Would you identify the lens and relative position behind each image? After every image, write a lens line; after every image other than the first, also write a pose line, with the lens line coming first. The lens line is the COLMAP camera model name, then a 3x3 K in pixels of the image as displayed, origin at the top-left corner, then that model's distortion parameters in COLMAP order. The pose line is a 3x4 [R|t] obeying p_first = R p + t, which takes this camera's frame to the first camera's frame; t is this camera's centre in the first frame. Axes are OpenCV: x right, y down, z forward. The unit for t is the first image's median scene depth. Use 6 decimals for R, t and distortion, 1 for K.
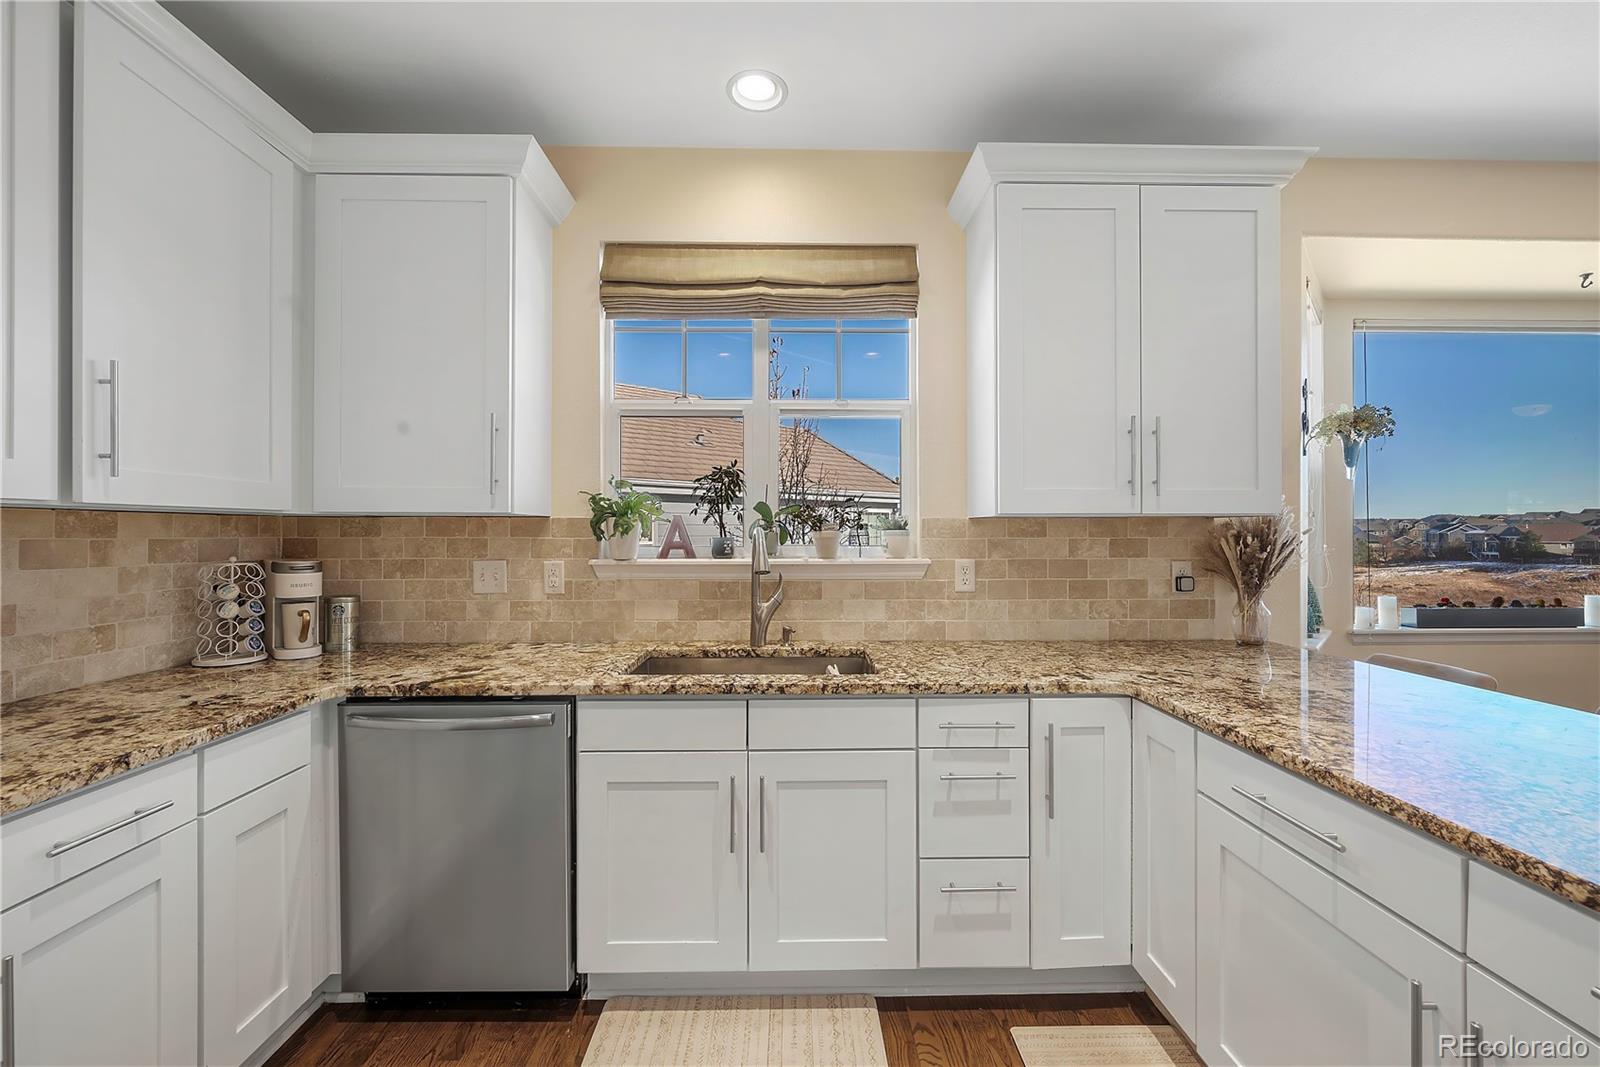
lens RADIAL K [[642.6, 0, 800.6], [0, 642.6, 530.9], [0, 0, 1]] dist [-0.002499, 0.000103]
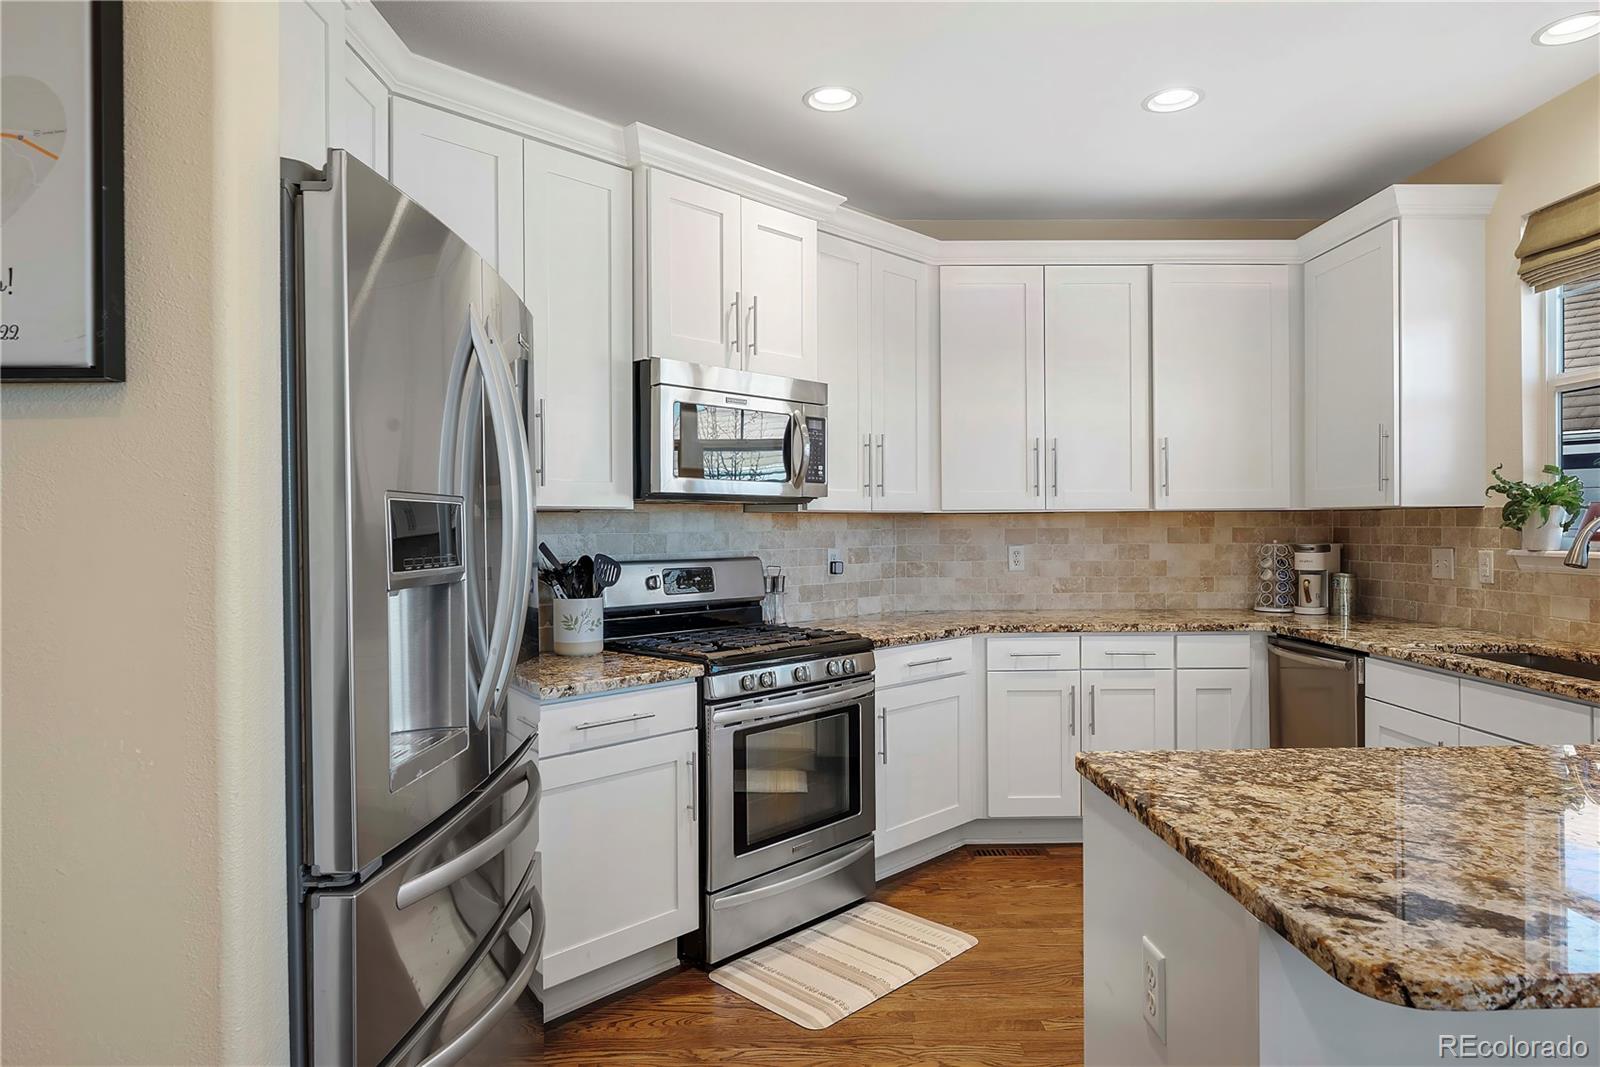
lens RADIAL K [[952.7, 0, 805.5], [0, 952.7, 531.1], [0, 0, 1]] dist [-0.008995, -0.000808]
pose [[-0.009327, 0.003003, -0.999952, 1.226995], [0.004841, 0.999984, 0.002958, 0.007704], [0.999945, -0.004813, -0.009341, -0.058562]]
